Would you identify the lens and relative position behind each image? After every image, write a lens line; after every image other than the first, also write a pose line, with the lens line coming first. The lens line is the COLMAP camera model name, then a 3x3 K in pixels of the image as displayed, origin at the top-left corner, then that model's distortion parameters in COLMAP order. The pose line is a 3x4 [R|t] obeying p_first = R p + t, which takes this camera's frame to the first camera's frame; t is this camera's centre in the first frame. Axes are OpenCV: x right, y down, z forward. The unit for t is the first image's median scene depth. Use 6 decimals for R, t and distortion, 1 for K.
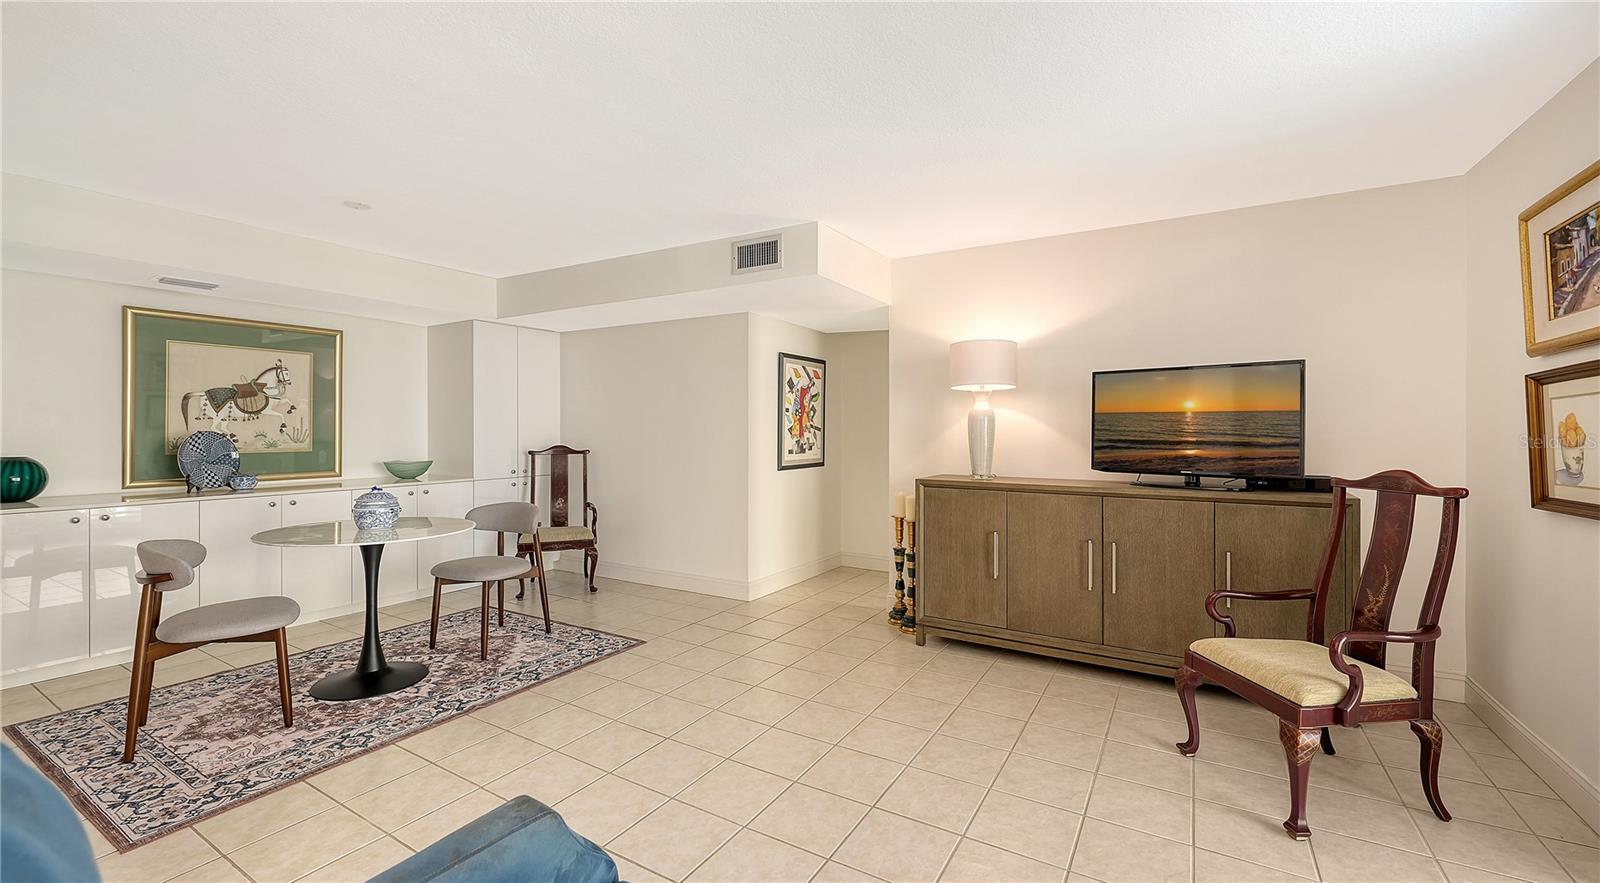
lens RADIAL K [[624.6, 0, 831.1], [0, 624.6, 429.1], [0, 0, 1]] dist [-0.017815, -0.000079]
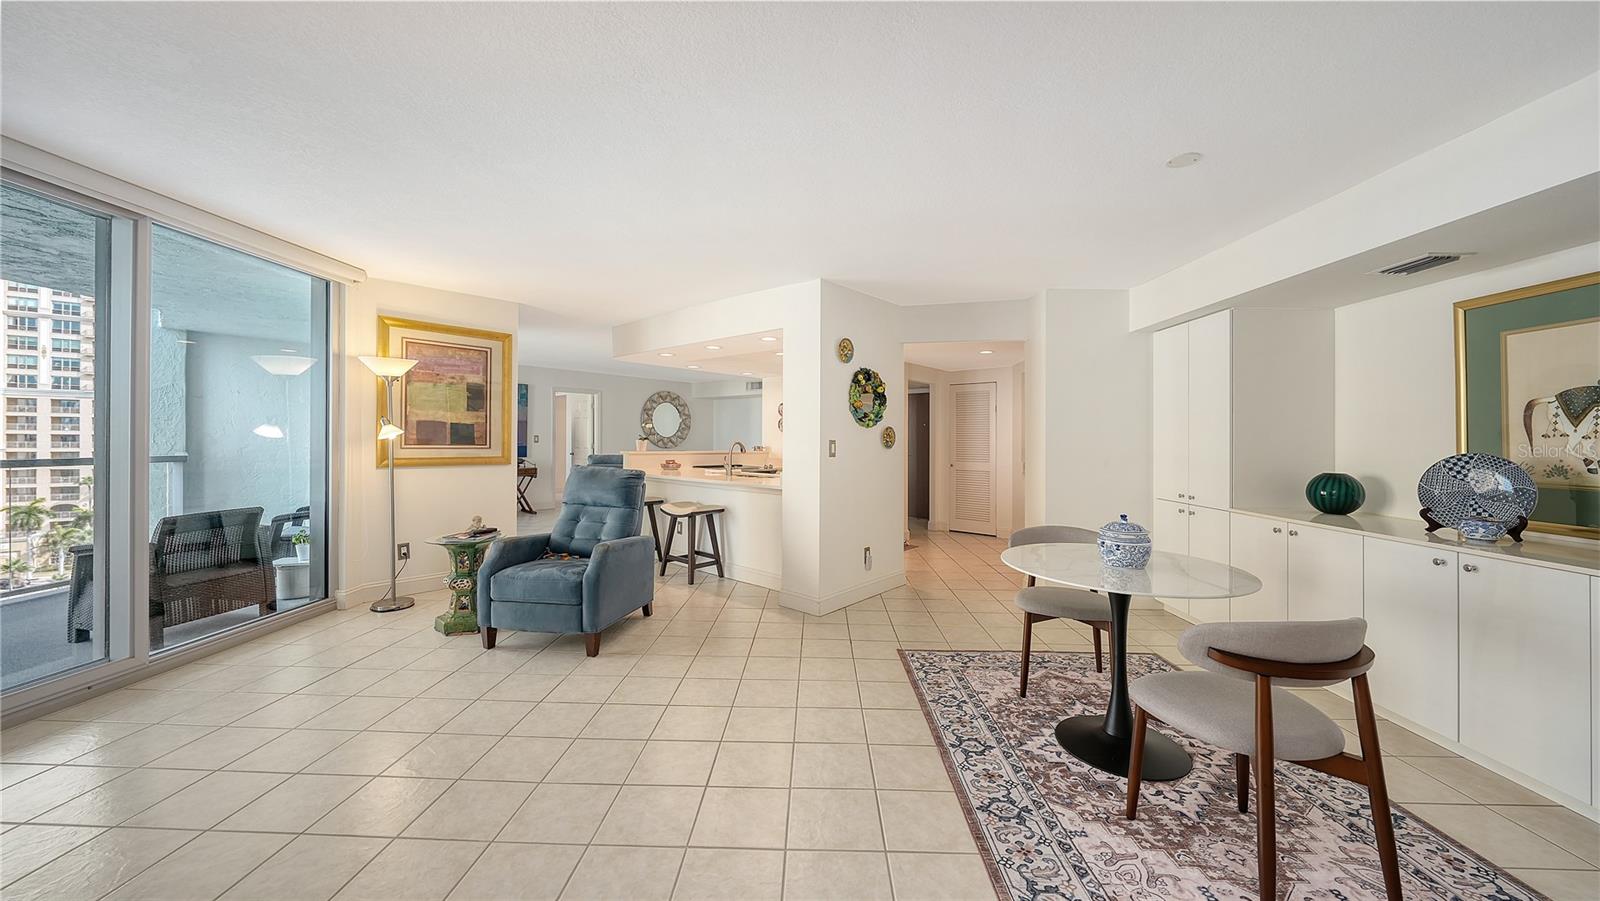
lens RADIAL K [[541.0, 0, 794.0], [0, 541.0, 440.2], [0, 0, 1]] dist [0.001500, -0.003652]
pose [[-0.888594, -0.012504, -0.458524, -0.010397], [-0.014358, 0.999897, 0.000557, -0.000917], [0.458470, 0.007079, -0.888682, 1.410211]]
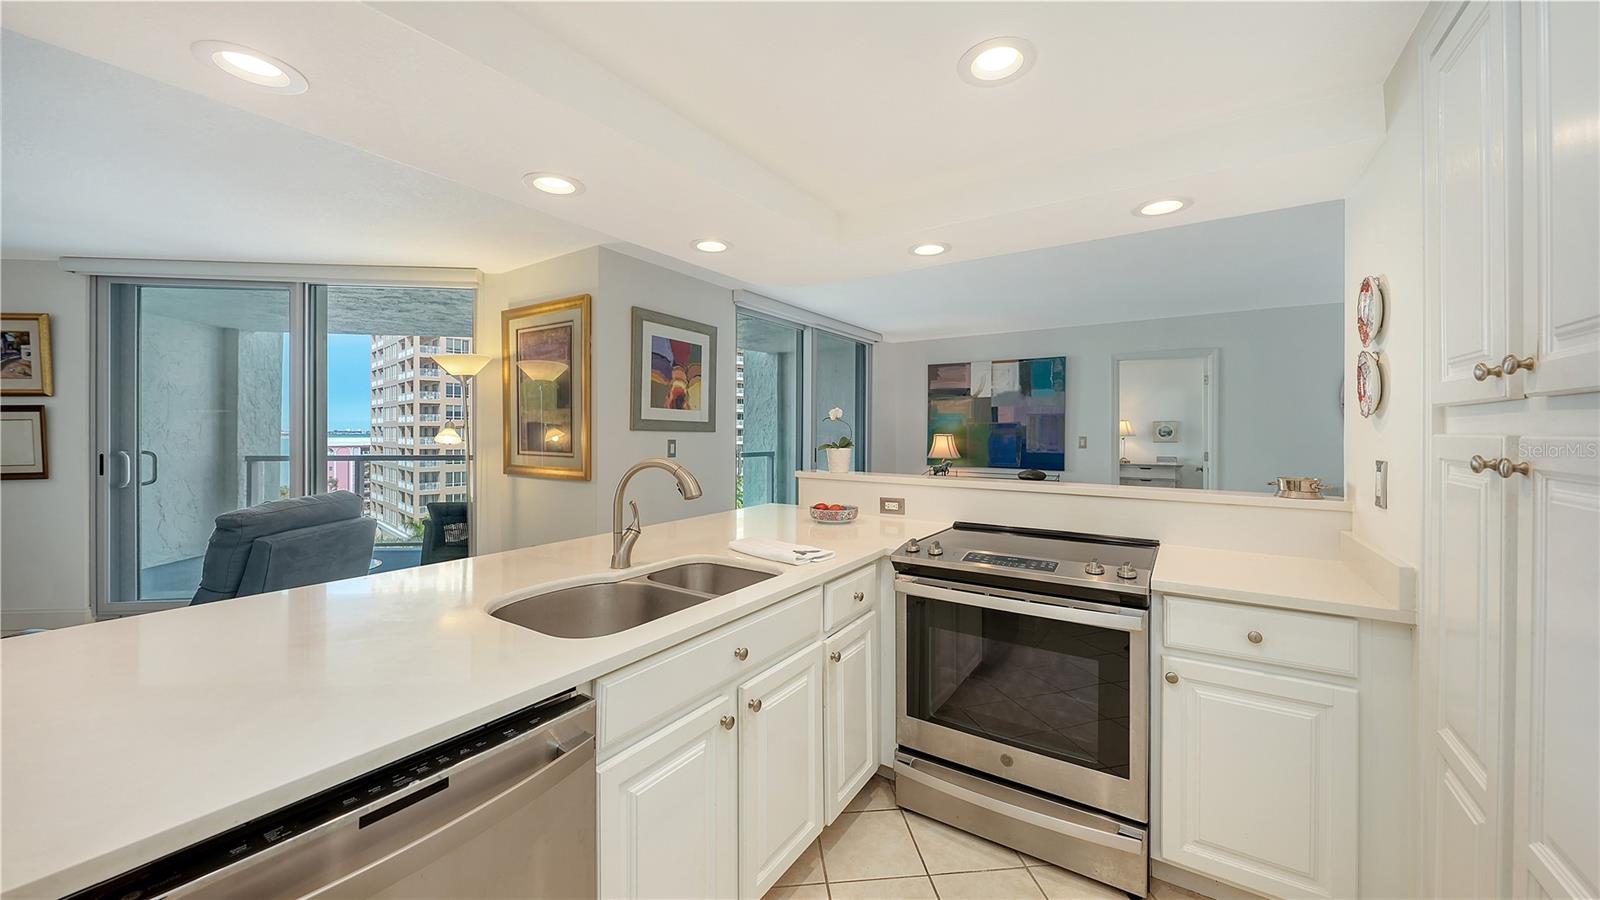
lens RADIAL K [[578.6, 0, 791.9], [0, 578.6, 431.0], [0, 0, 1]] dist [-0.001798, -0.000086]
pose [[-0.586066, -0.004492, 0.810251, -1.189970], [-0.005288, 0.999985, 0.001718, -0.023912], [-0.810246, -0.003278, -0.586081, -0.012629]]
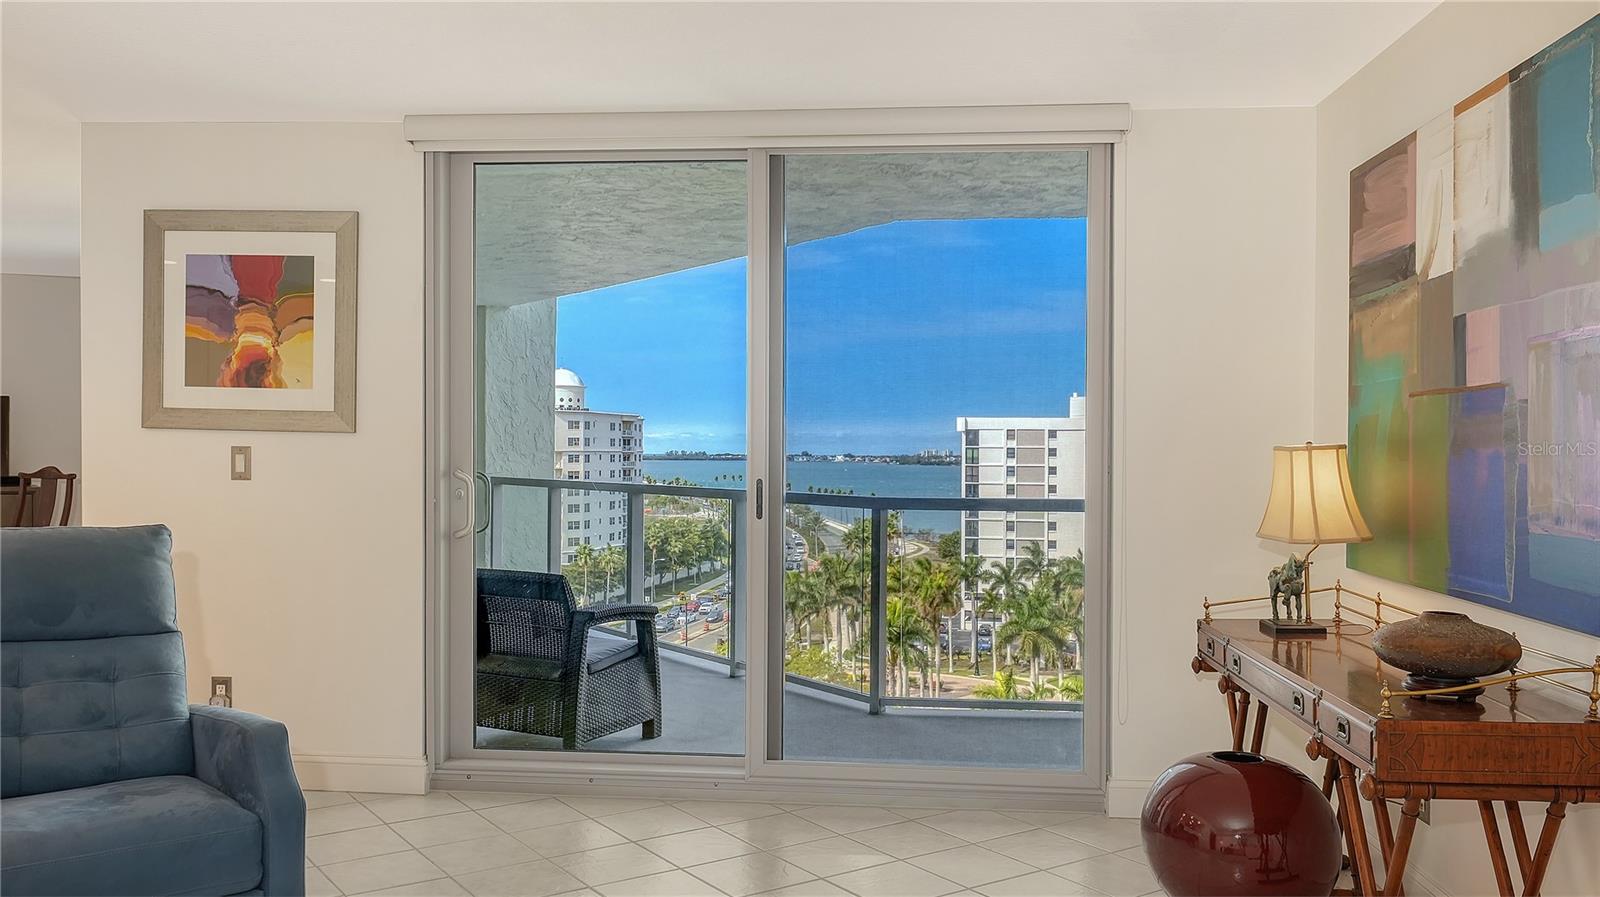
lens RADIAL K [[1279.6, 0, 751.0], [0, 1279.6, 419.9], [0, 0, 1]] dist [0.002789, 0.005118]
pose [[0.436307, 0.021764, 0.899534, -1.061505], [-0.007086, 0.999760, -0.020752, -0.003049], [-0.899770, 0.002680, 0.436357, -1.894179]]
